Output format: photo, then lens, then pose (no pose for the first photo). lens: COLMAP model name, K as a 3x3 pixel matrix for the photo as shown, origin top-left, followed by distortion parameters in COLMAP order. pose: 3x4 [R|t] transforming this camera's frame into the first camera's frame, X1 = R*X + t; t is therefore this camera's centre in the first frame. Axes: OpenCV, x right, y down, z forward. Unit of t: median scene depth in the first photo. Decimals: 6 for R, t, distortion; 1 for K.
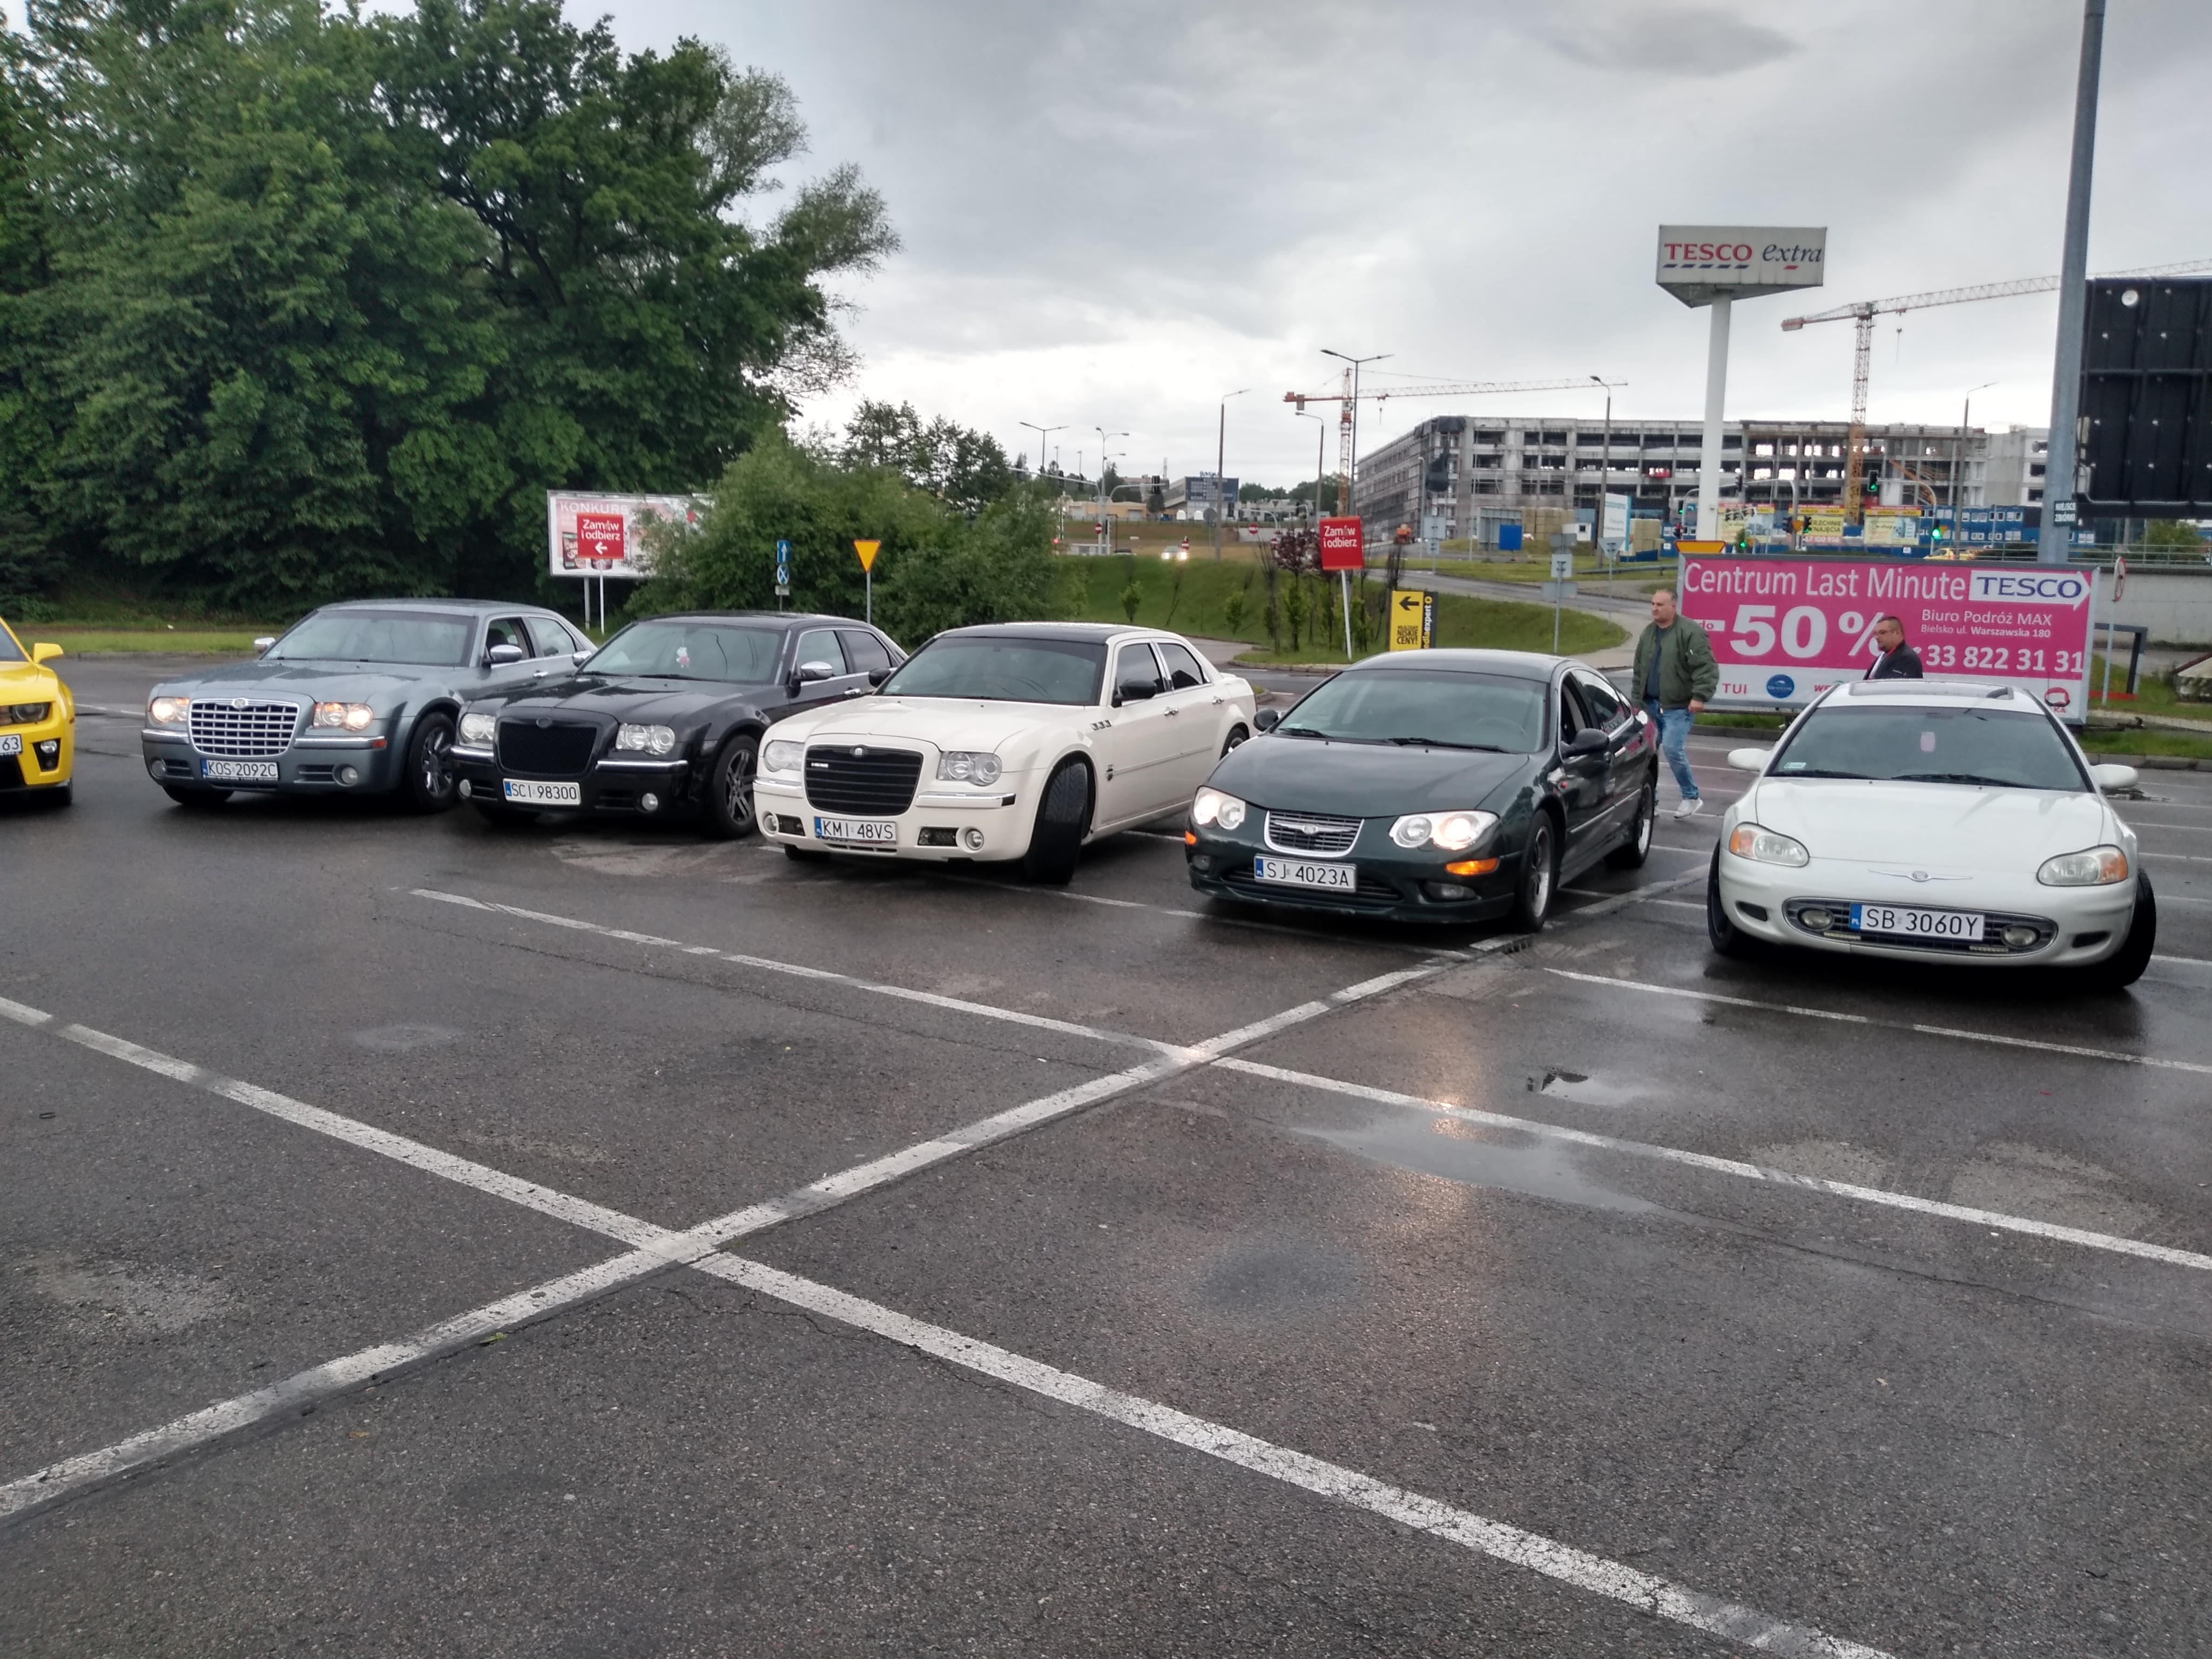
lens RADIAL K [[1709.1, 0, 1119.0], [0, 1709.1, 817.3], [0, 0, 1]] dist [0.099506, -0.154660]
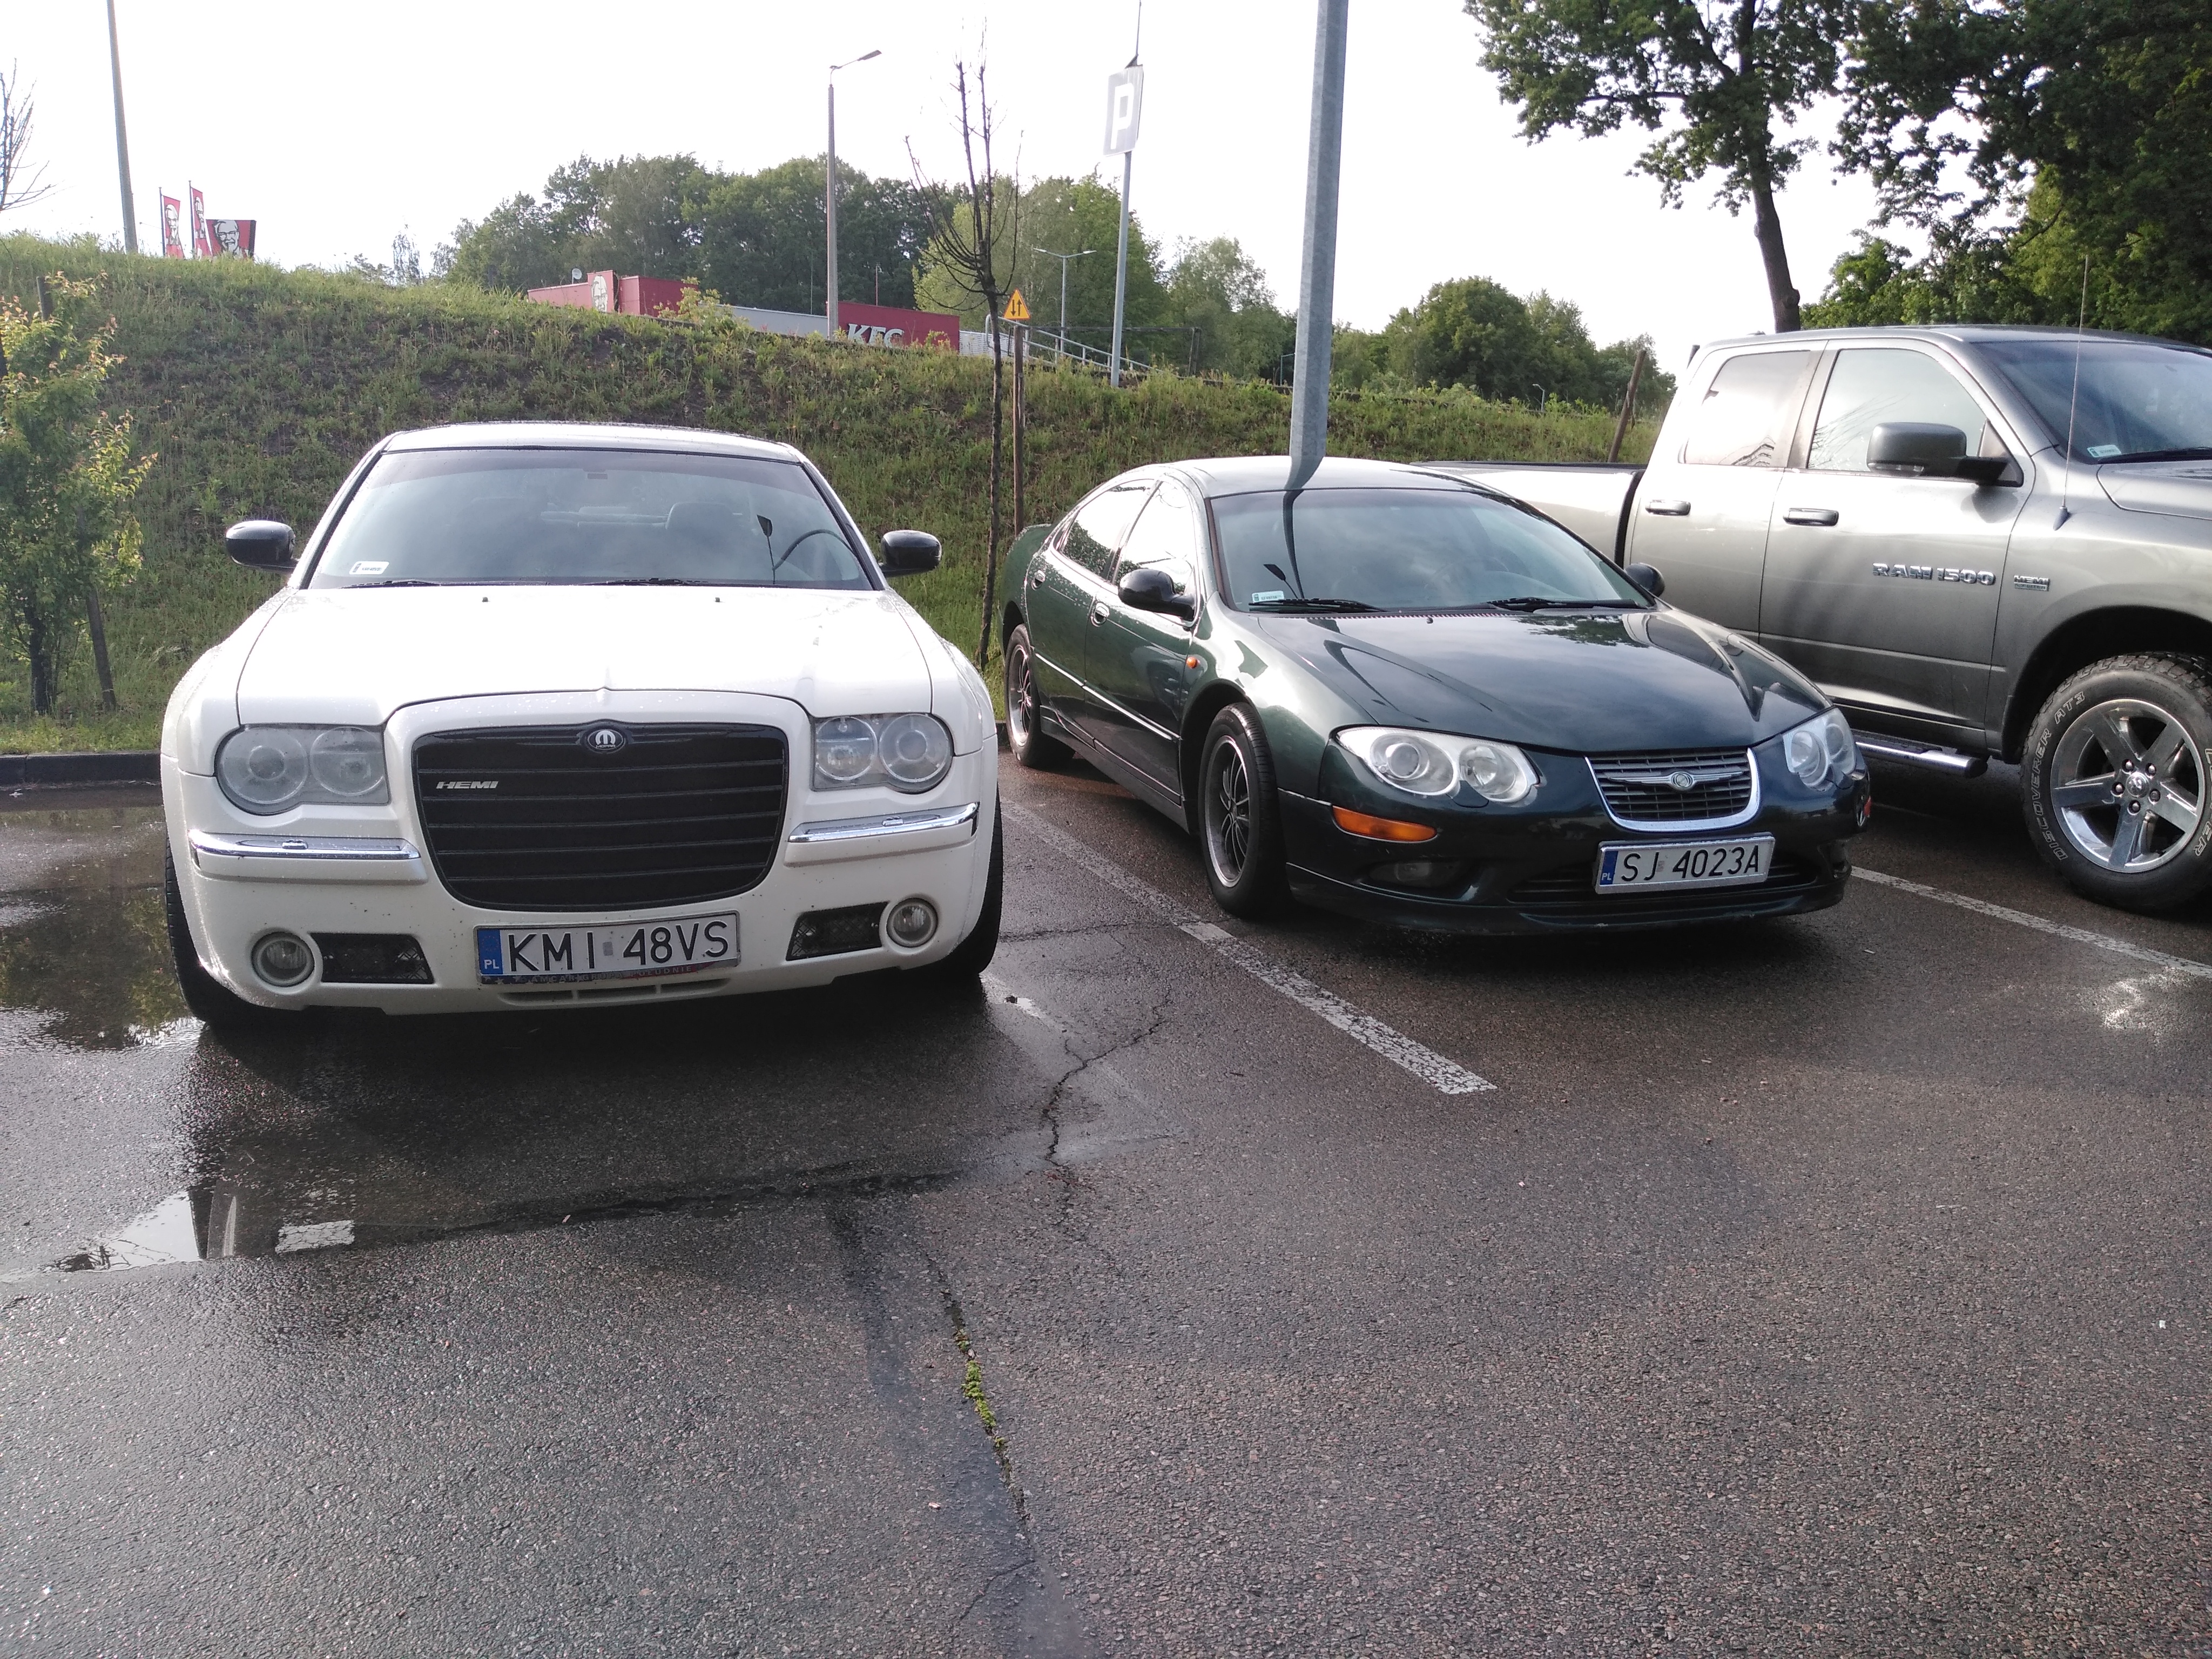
lens RADIAL K [[1709.1, 0, 1119.0], [0, 1709.1, 817.3], [0, 0, 1]] dist [0.099506, -0.154660]
pose [[0.639067, -0.073640, 0.765618, -0.364511], [0.148927, 0.988416, -0.029241, 0.006953], [-0.754595, 0.132708, 0.642631, 0.694528]]
